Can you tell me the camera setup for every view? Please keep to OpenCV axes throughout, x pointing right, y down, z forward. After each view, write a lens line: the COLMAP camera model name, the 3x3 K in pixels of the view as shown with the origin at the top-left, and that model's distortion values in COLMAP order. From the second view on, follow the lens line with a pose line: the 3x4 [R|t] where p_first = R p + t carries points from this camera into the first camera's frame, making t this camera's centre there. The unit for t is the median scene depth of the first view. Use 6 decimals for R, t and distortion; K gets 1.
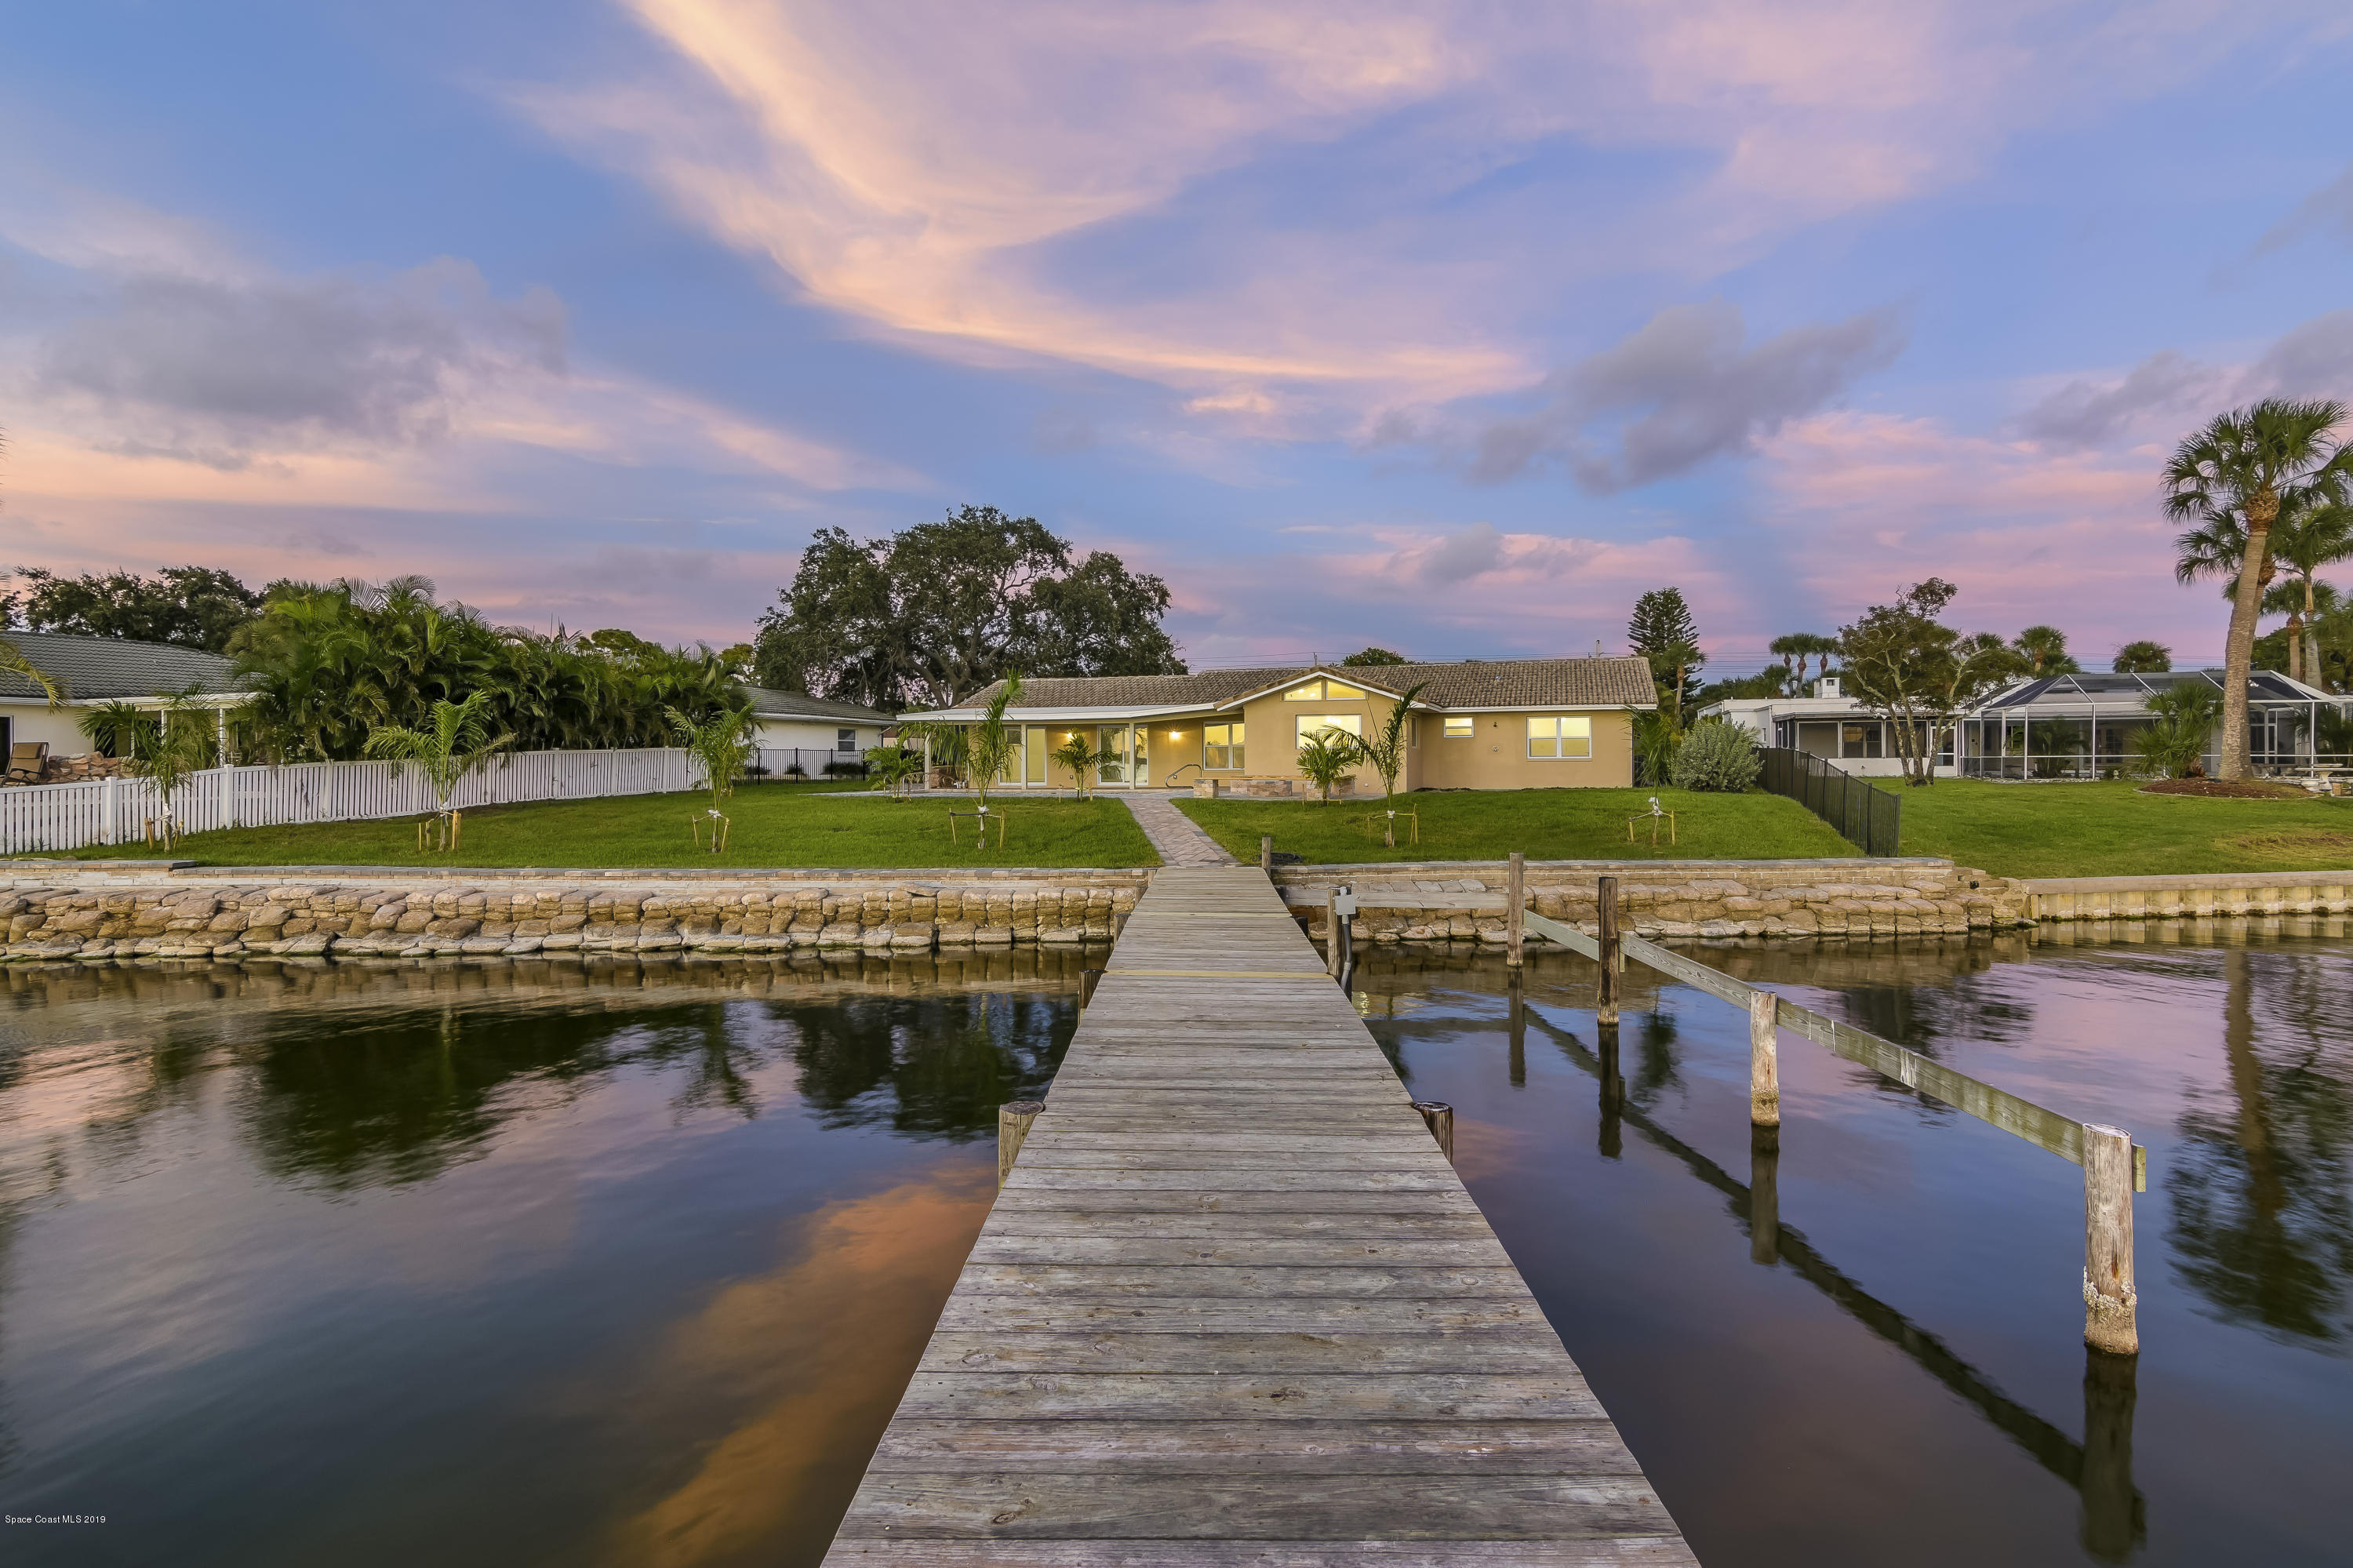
lens RADIAL K [[1079.4, 0, 1168.8], [0, 1079.4, 776.3], [0, 0, 1]] dist [0.004833, 0.000418]
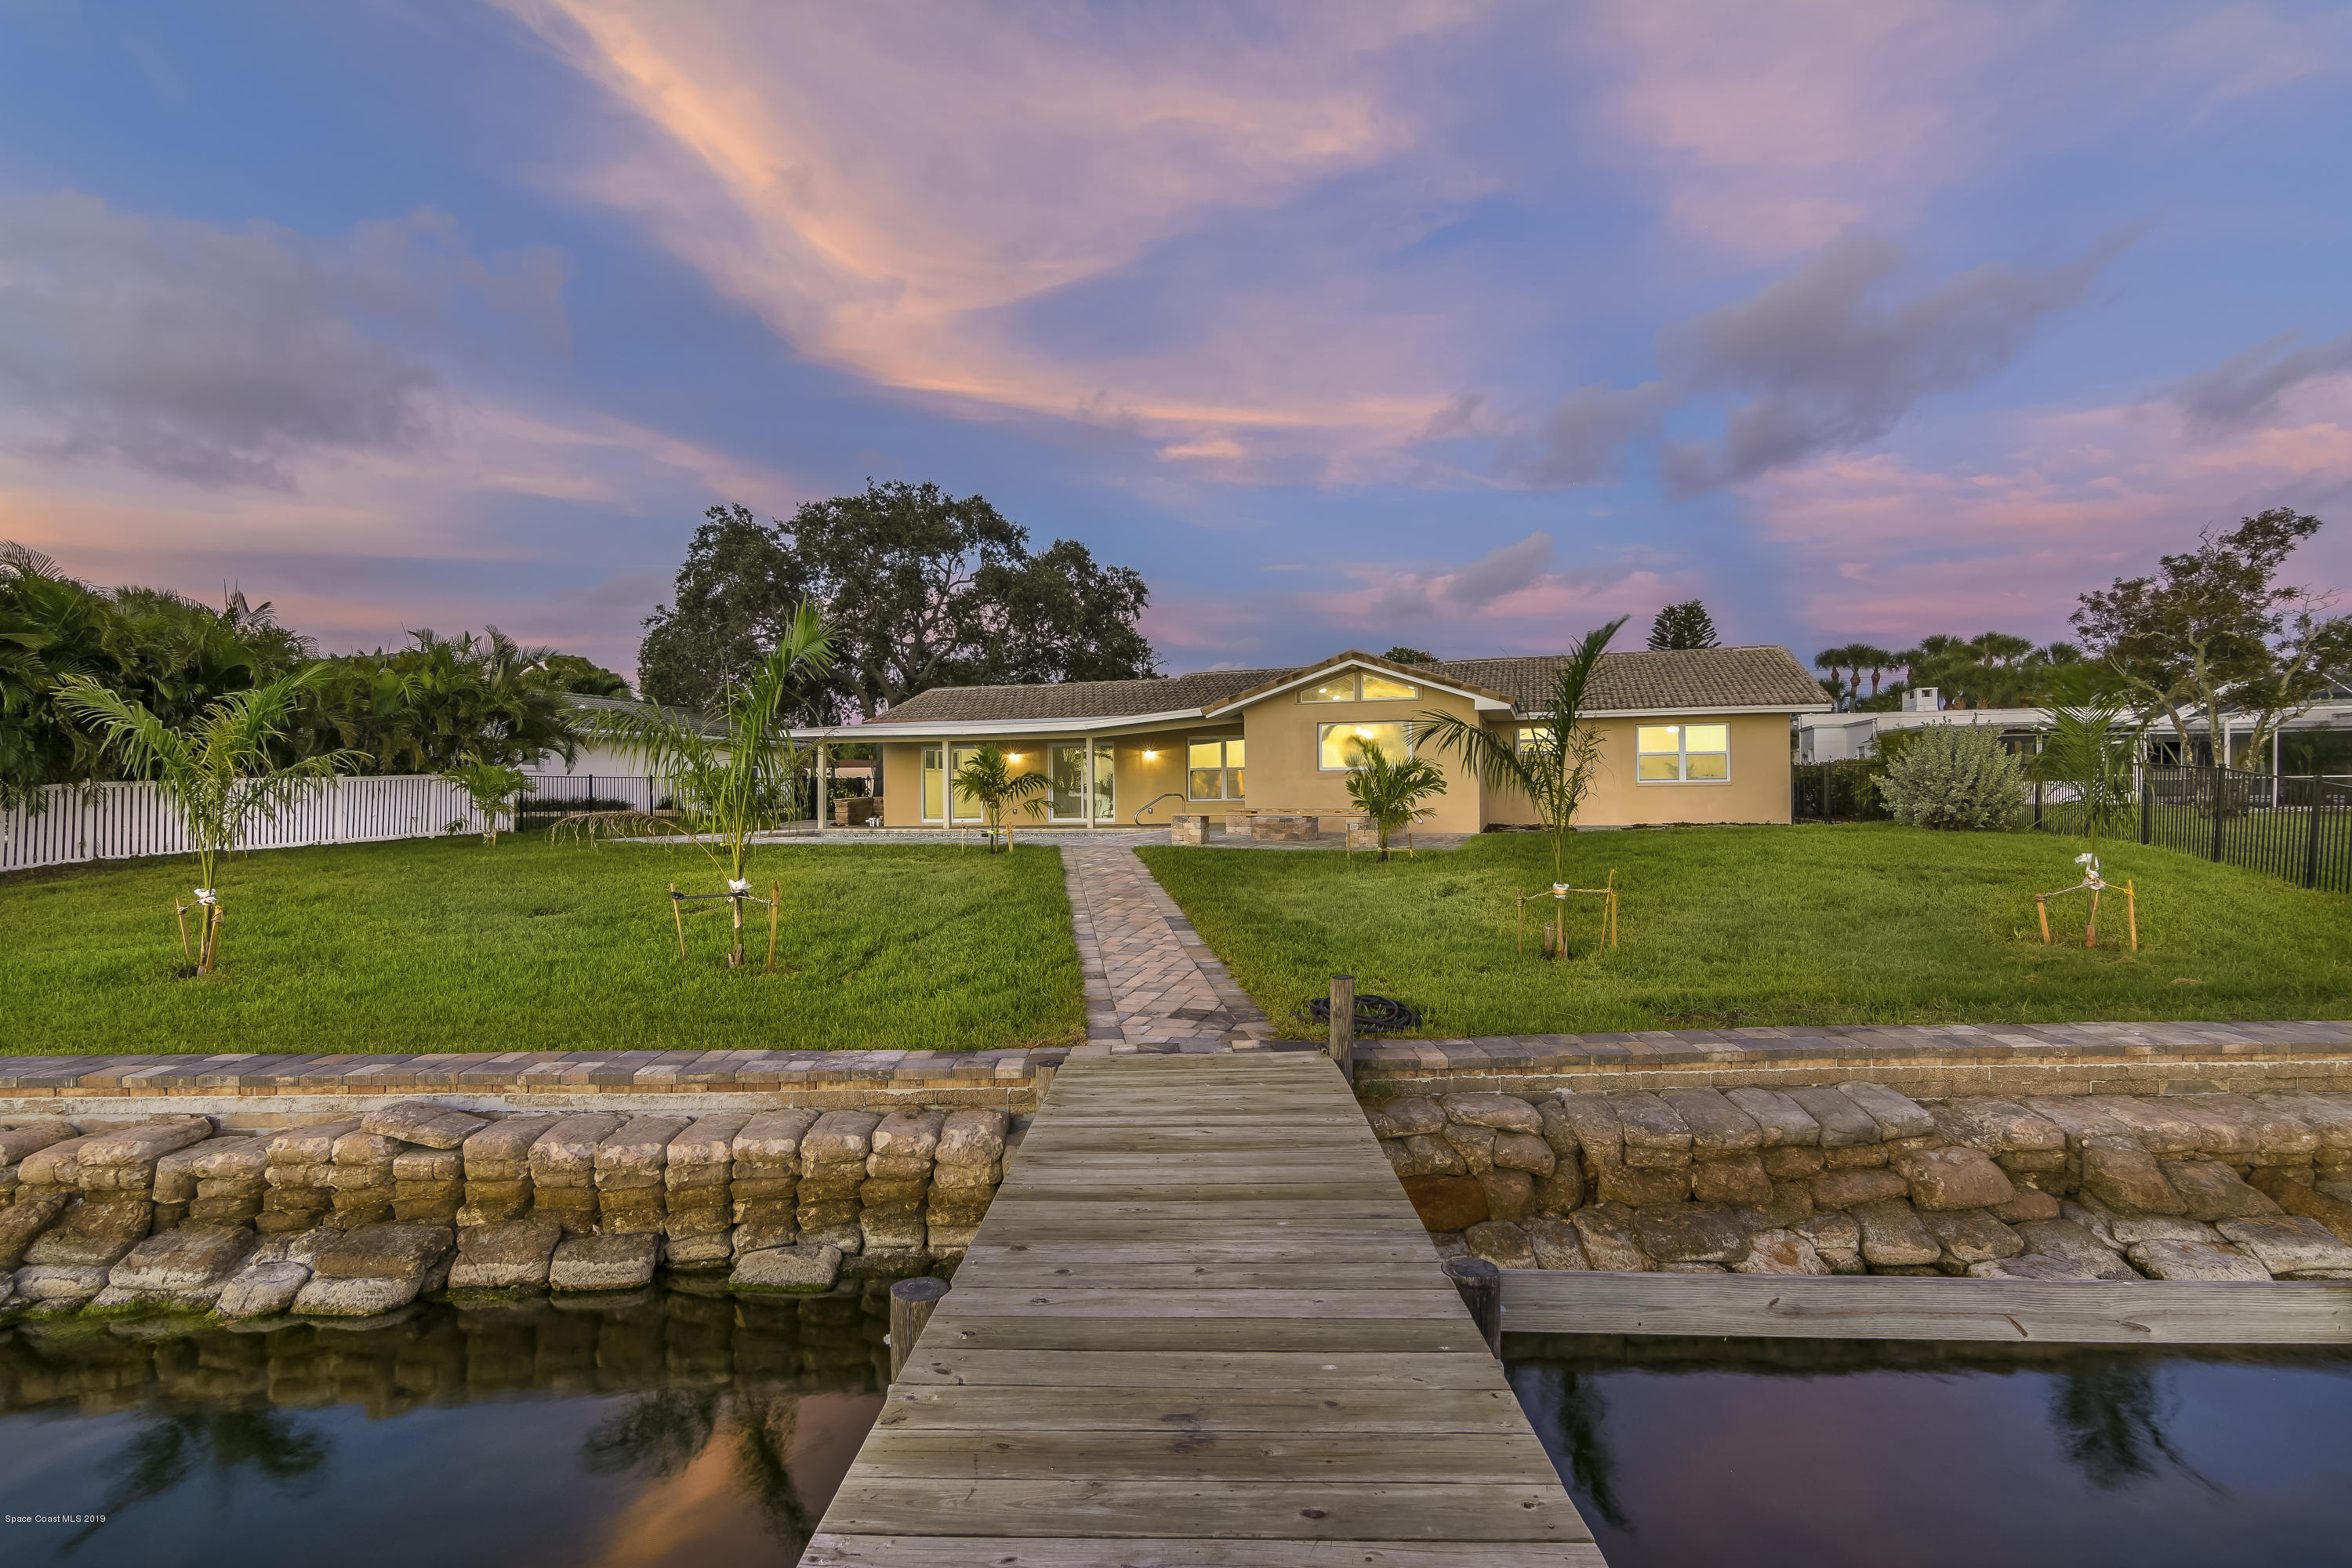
lens RADIAL K [[1078.9, 0, 1184.0], [0, 1078.9, 779.3], [0, 0, 1]] dist [0.004833, 0.000418]
pose [[0.999641, -0.005325, 0.026254, 0.010759], [0.005980, 0.999671, -0.024937, -0.002561], [-0.026112, 0.025085, 0.999344, 0.277137]]
